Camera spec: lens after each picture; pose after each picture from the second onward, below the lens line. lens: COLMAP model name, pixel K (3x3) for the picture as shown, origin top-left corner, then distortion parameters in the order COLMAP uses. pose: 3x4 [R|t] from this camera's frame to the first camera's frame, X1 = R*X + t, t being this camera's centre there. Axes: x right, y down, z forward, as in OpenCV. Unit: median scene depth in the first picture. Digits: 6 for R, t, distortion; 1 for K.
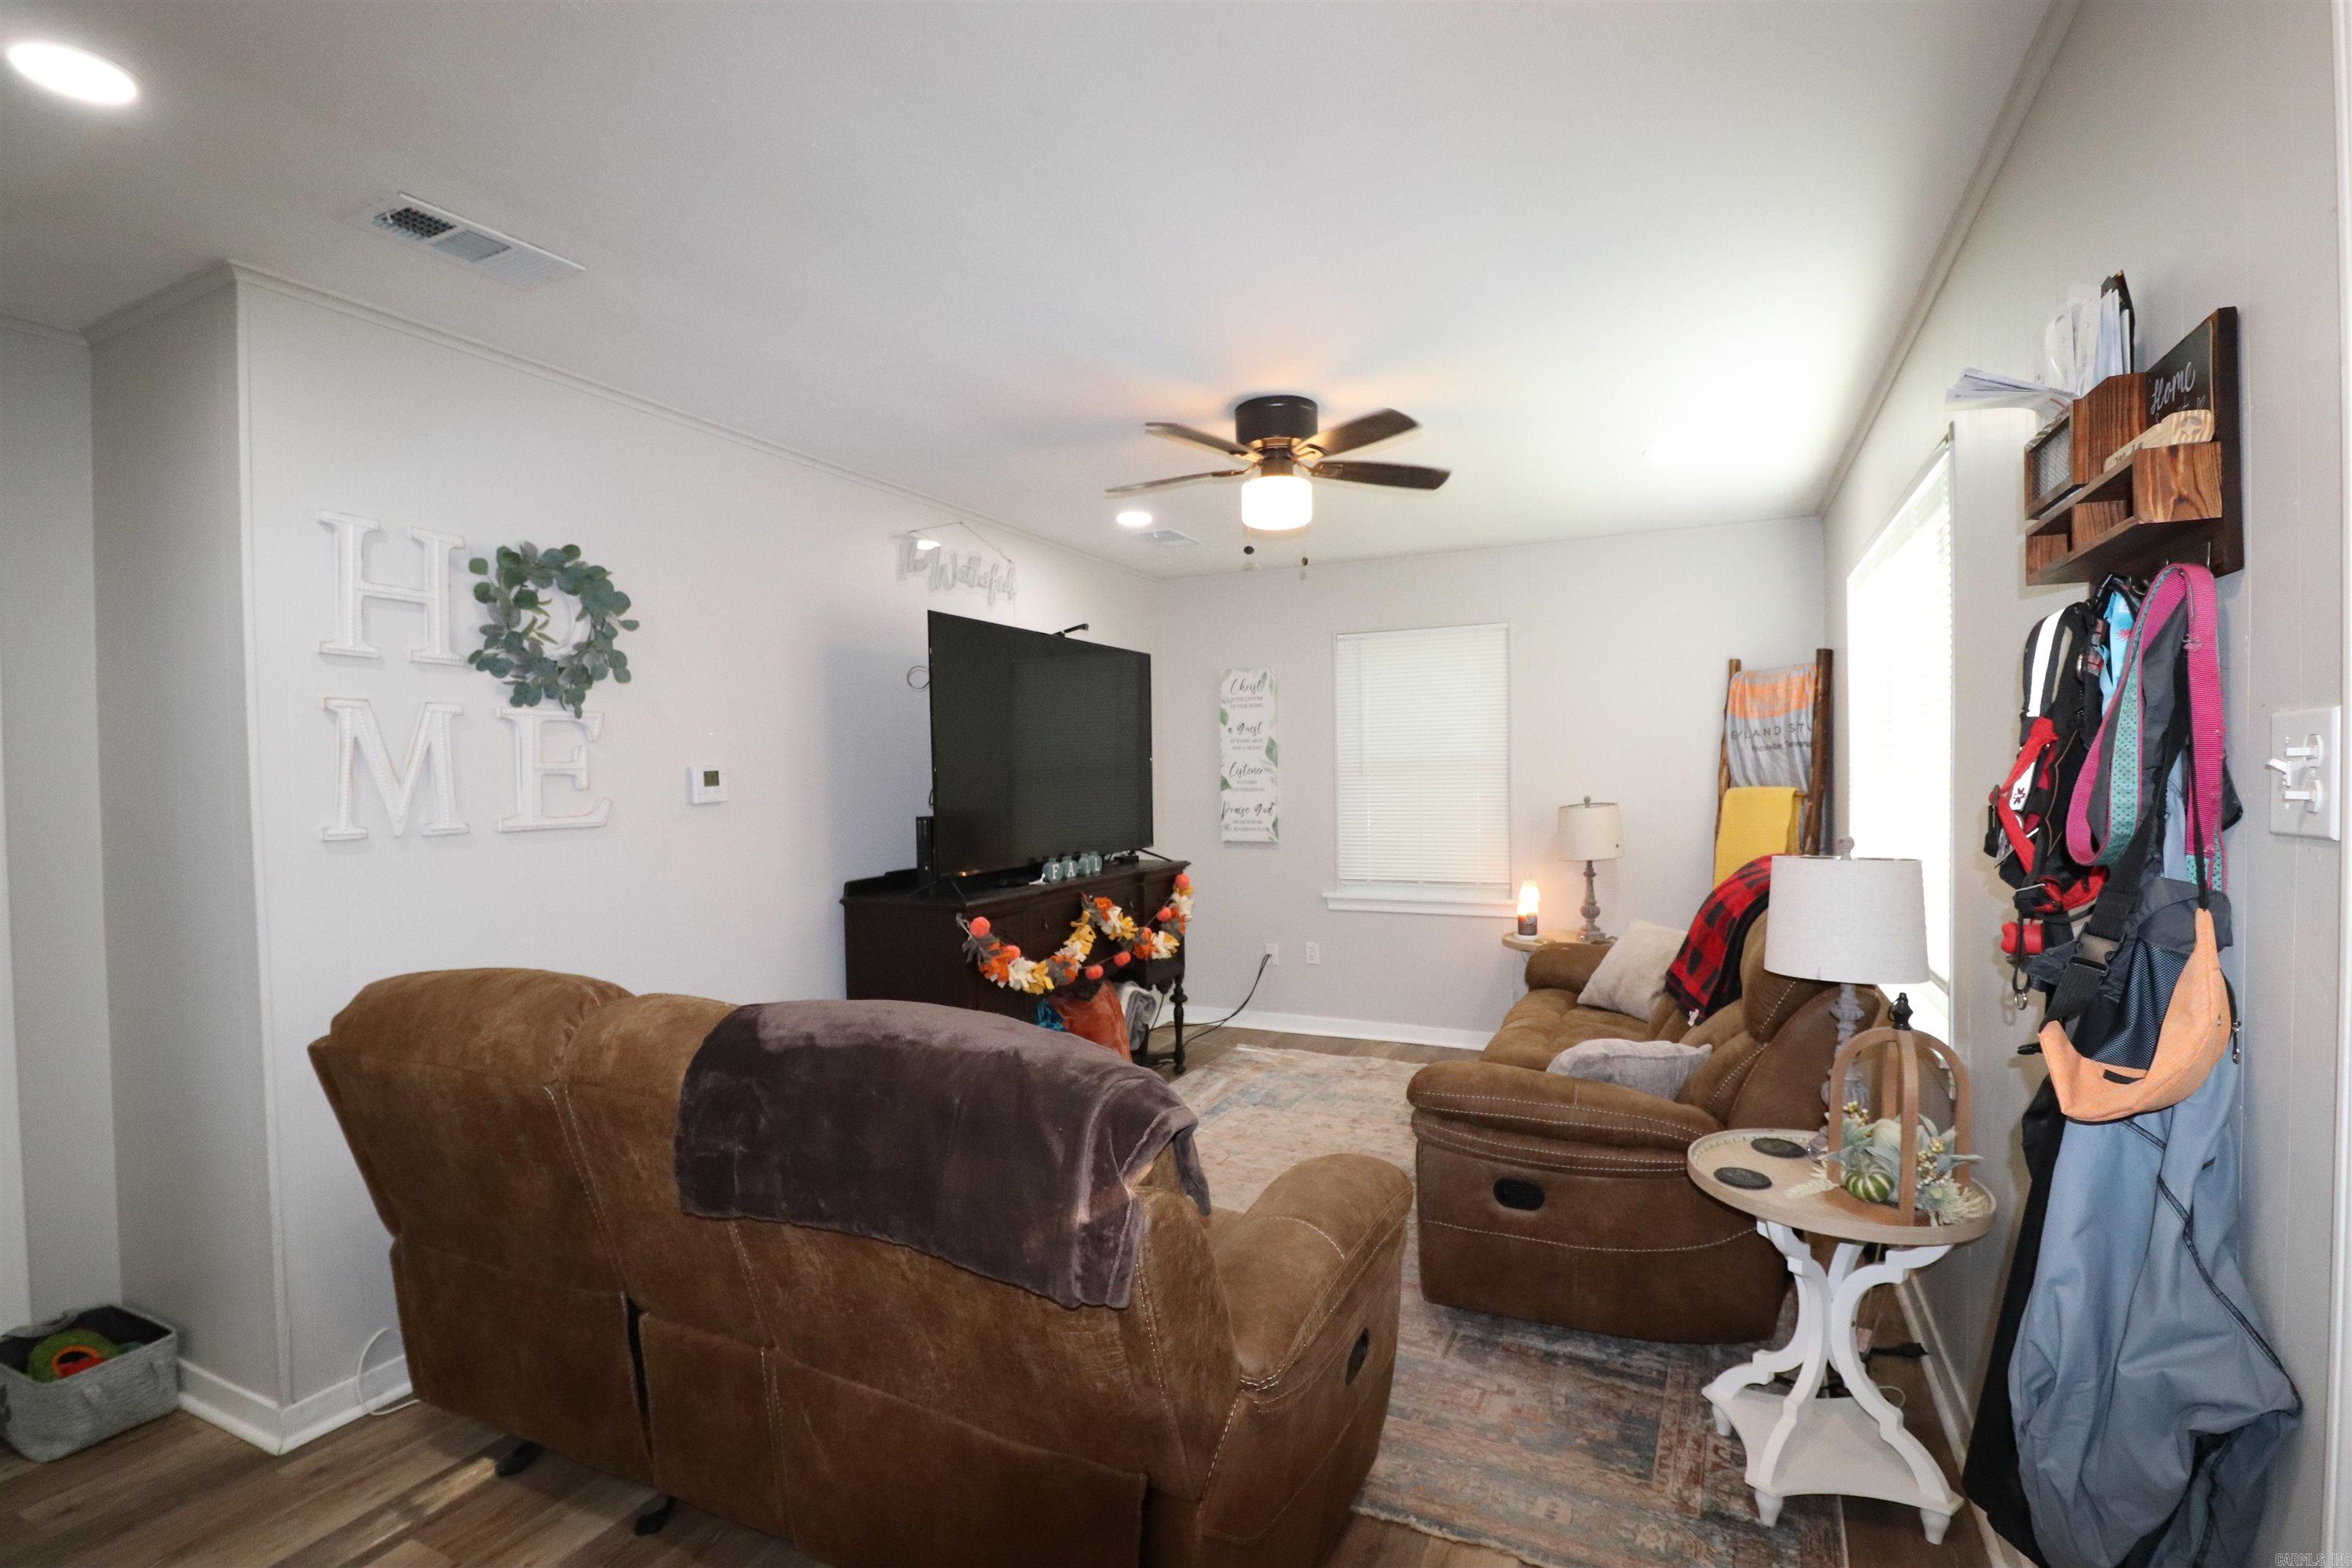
lens RADIAL K [[1087.4, 0, 1174.5], [0, 1087.4, 786.6], [0, 0, 1]] dist [-0.000725, -0.009640]
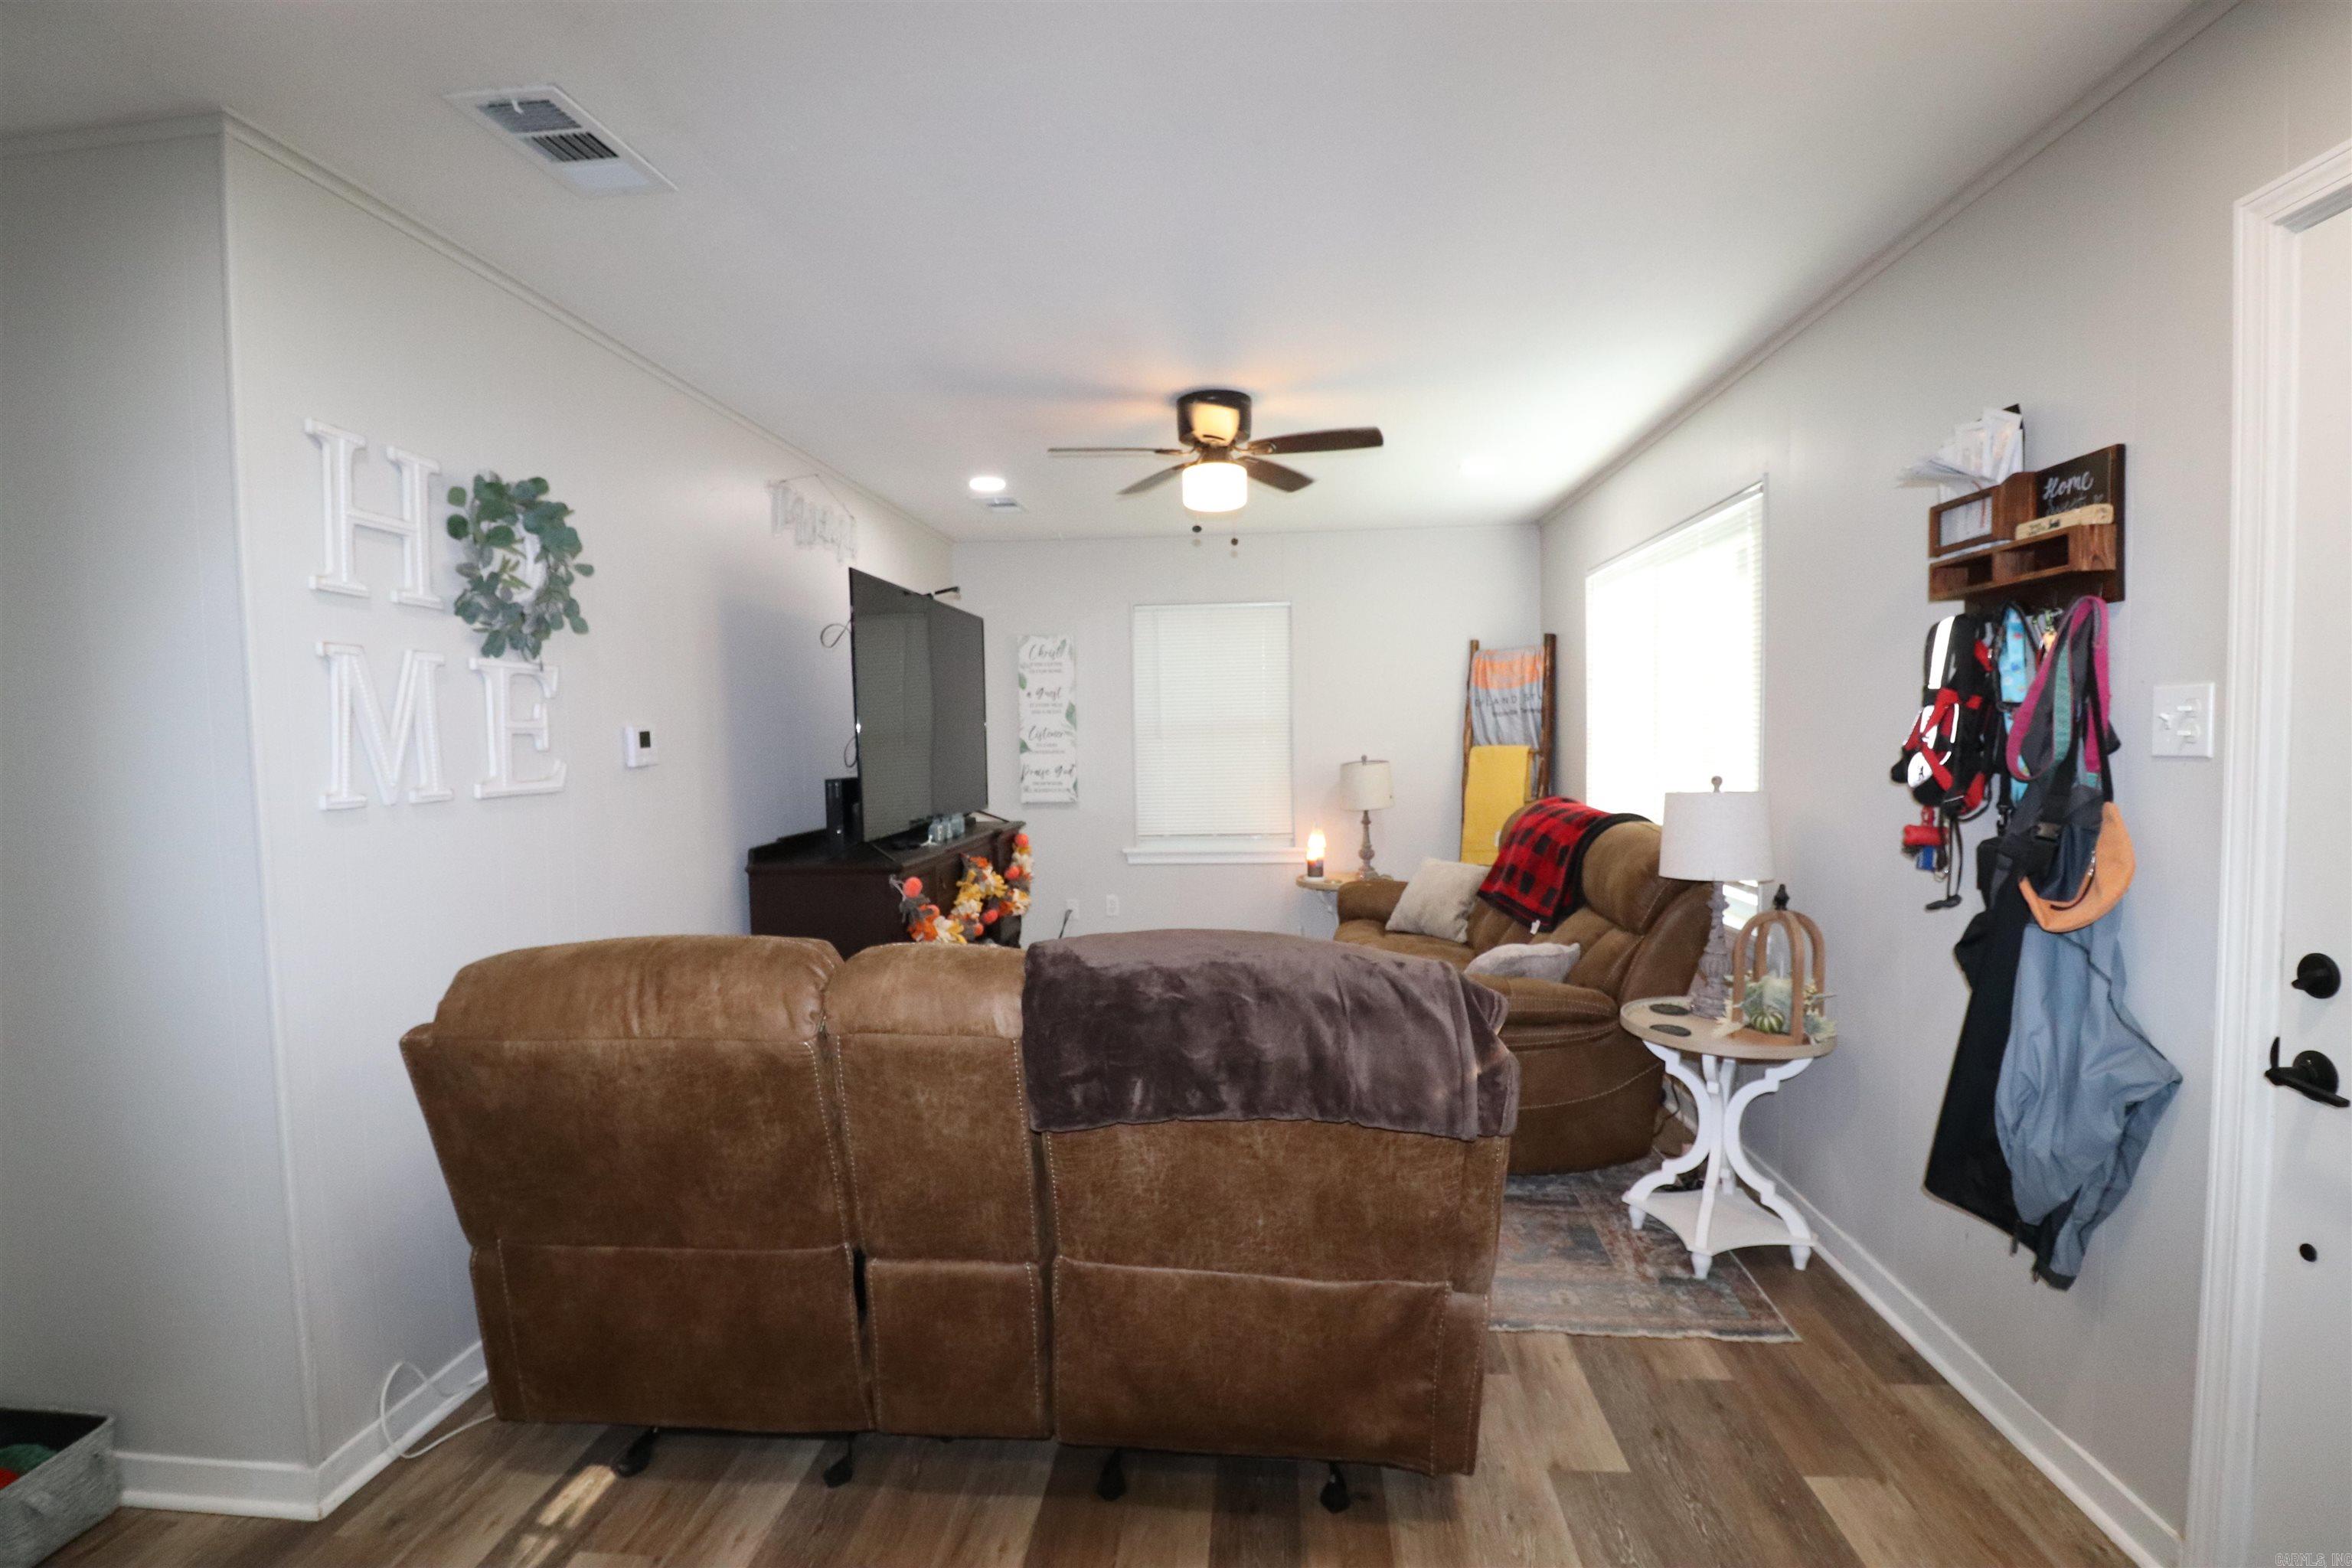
lens RADIAL K [[1088.4, 0, 1176.0], [0, 1088.4, 784.0], [0, 0, 1]] dist [0.001719, -0.010320]
pose [[0.937165, -0.017975, 0.348423, -0.398291], [0.008462, 0.999549, 0.028806, 0.009172], [-0.348784, -0.024047, 0.936895, -0.031655]]
